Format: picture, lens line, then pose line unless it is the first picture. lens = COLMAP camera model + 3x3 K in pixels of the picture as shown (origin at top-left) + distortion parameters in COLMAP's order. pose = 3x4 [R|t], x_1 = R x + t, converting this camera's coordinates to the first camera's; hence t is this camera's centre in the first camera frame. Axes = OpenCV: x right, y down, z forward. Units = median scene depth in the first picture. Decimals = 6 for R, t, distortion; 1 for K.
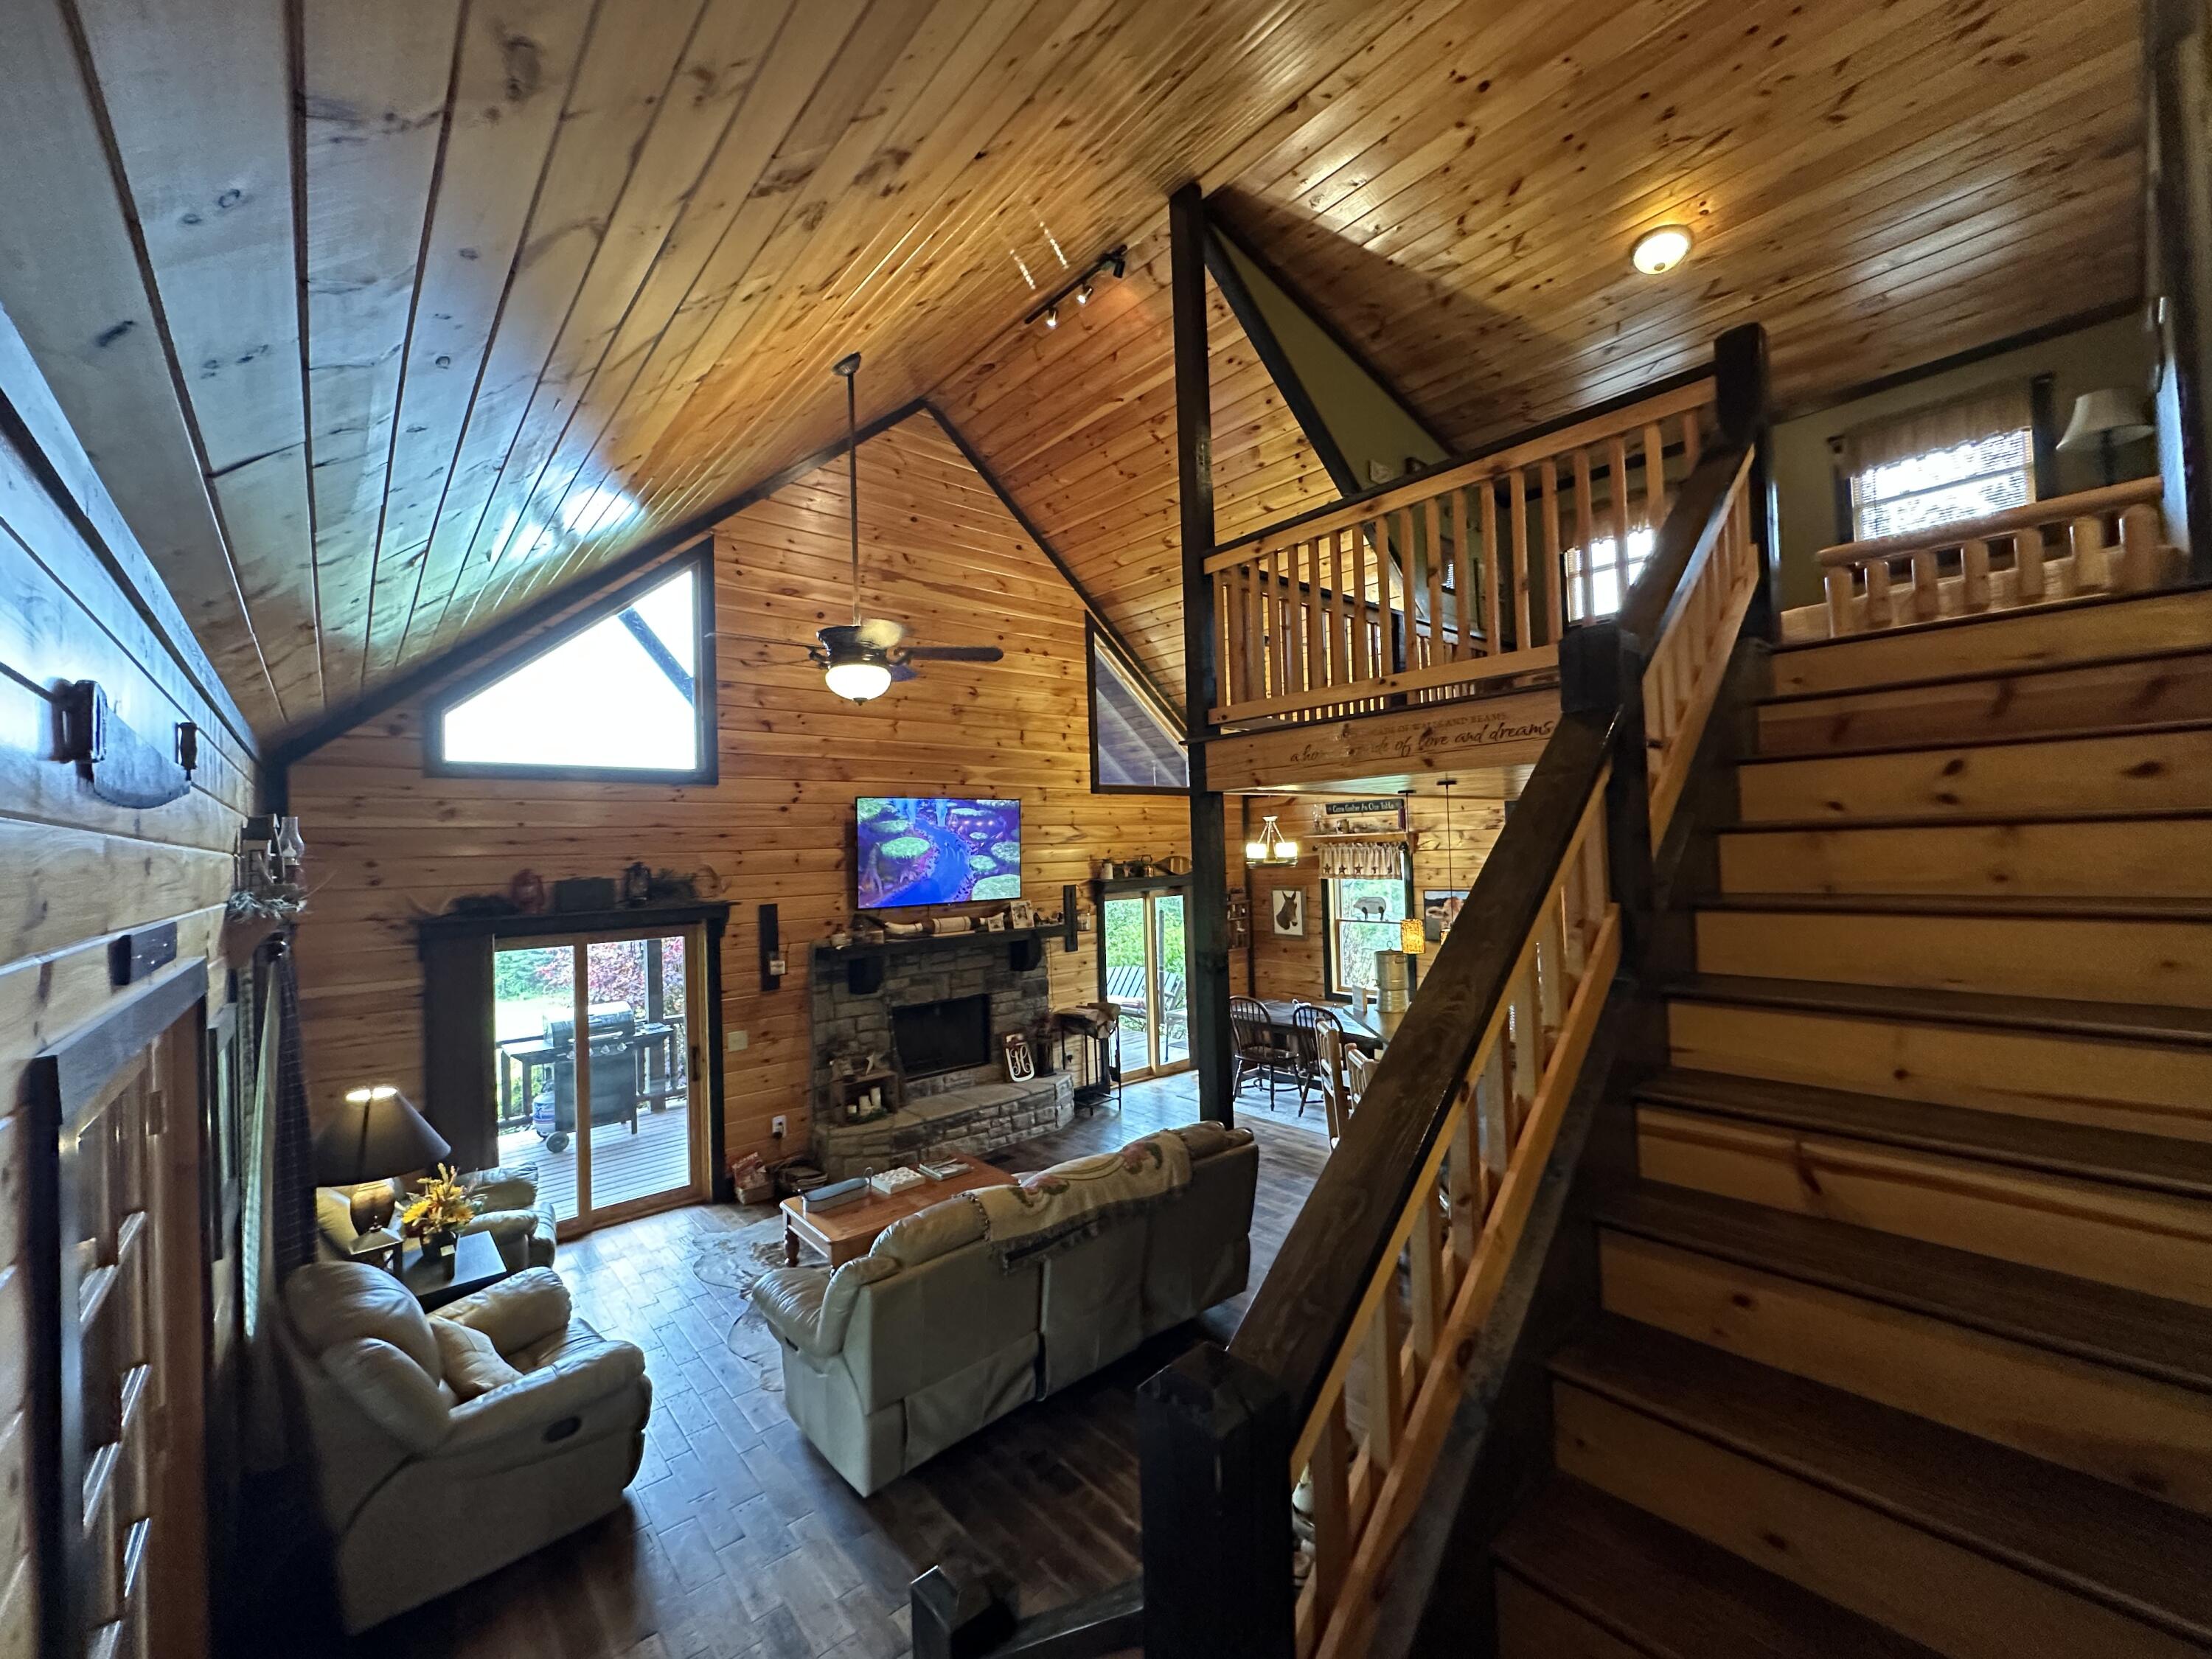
lens RADIAL K [[884.0, 0, 1103.7], [0, 884.0, 826.8], [0, 0, 1]] dist [-0.000771, -0.000034]
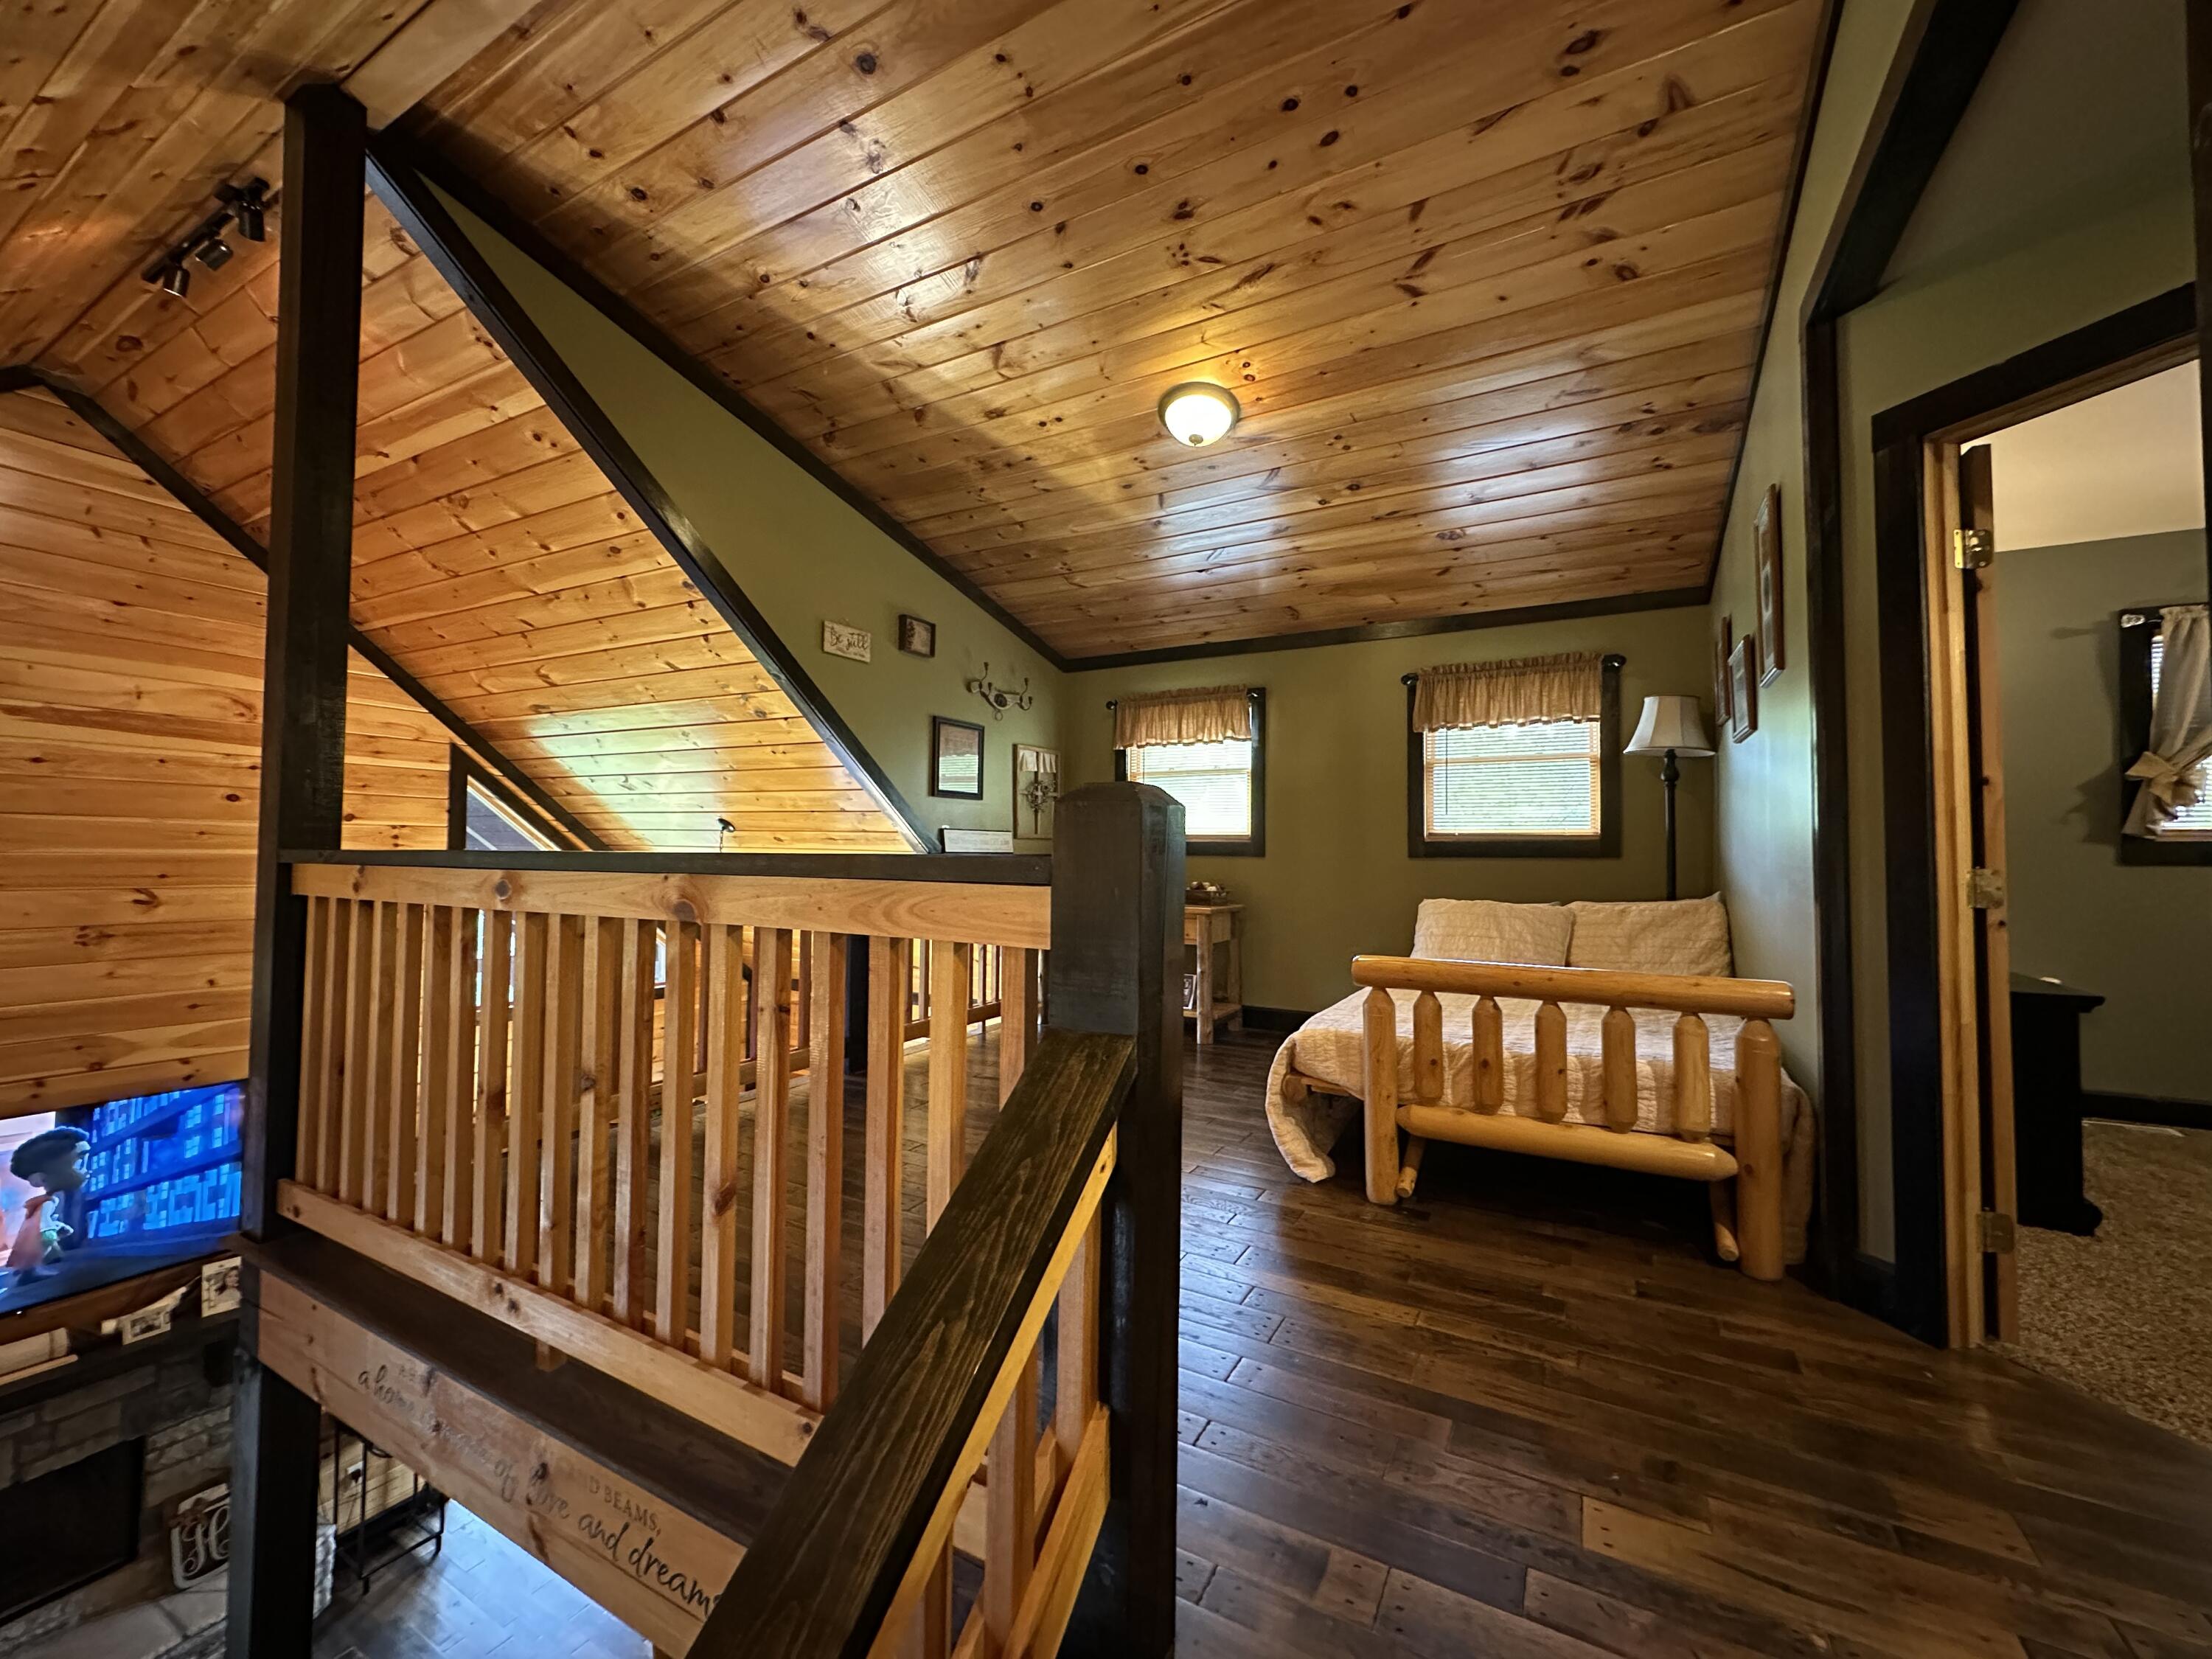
lens RADIAL K [[884.0, 0, 1103.7], [0, 884.0, 826.8], [0, 0, 1]] dist [-0.000771, -0.000034]
pose [[0.941292, 0.052044, 0.333558, 0.323775], [-0.049282, 0.998645, -0.016743, -0.297226], [-0.333978, -0.000678, 0.942581, 0.355844]]
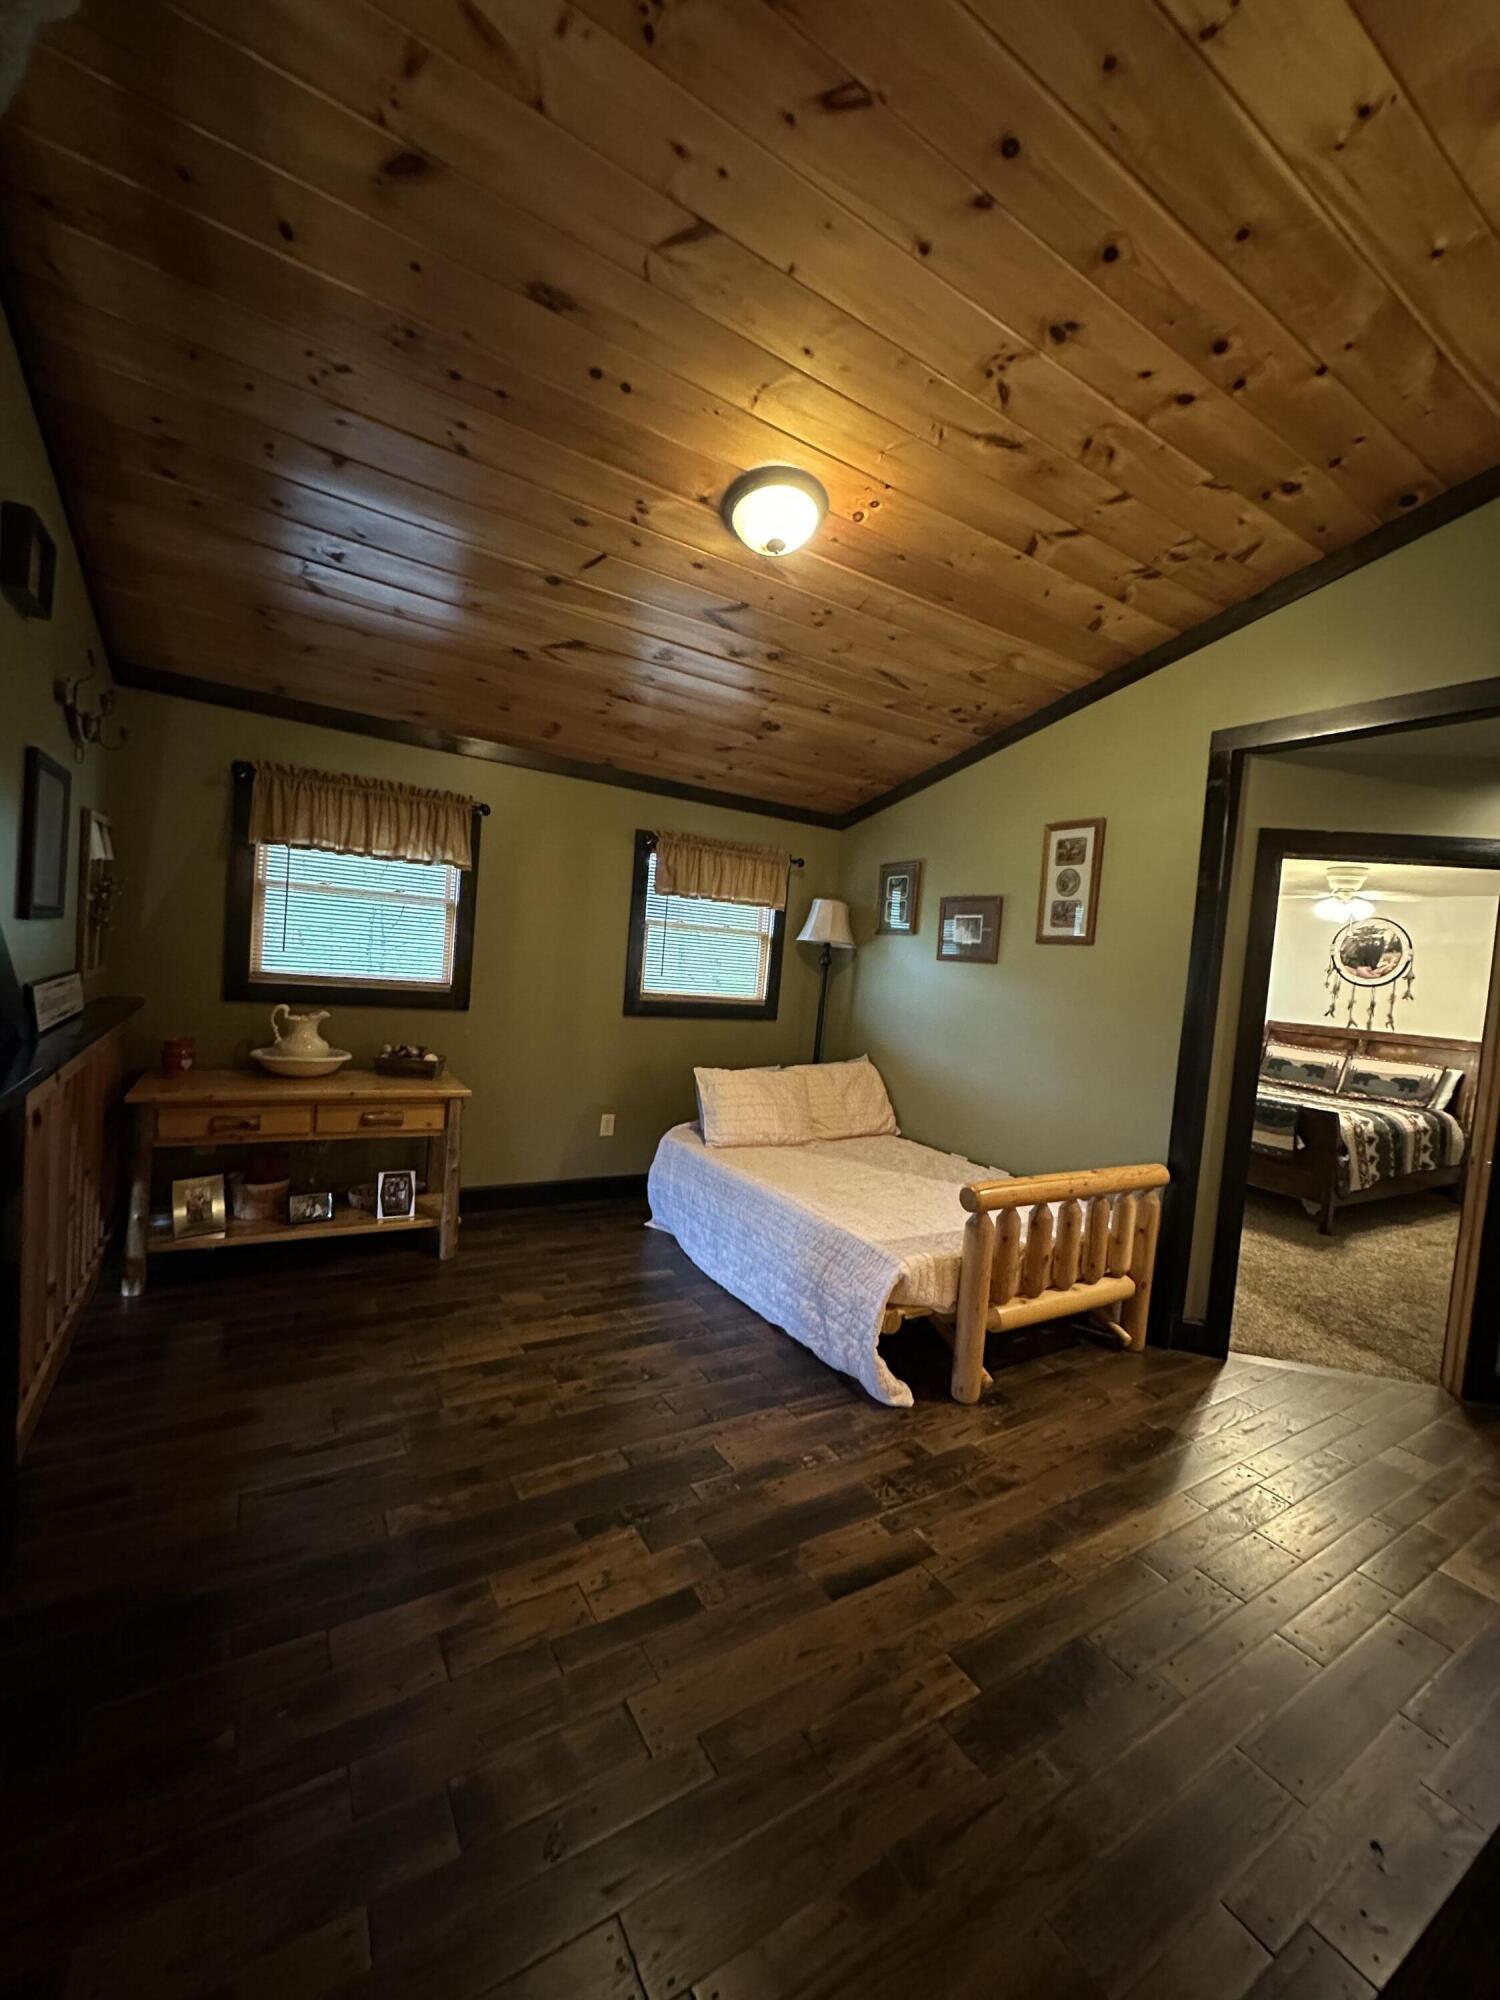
lens RADIAL K [[799.3, 0, 750.0], [0, 799.3, 1000.0], [0, 0, 1]] dist [-0.000771, -0.000034]
pose [[0.155636, -0.003095, 0.987810, 0.143200], [-0.115460, 0.993084, 0.021303, -0.343003], [-0.981044, -0.117368, 0.154203, 0.834850]]
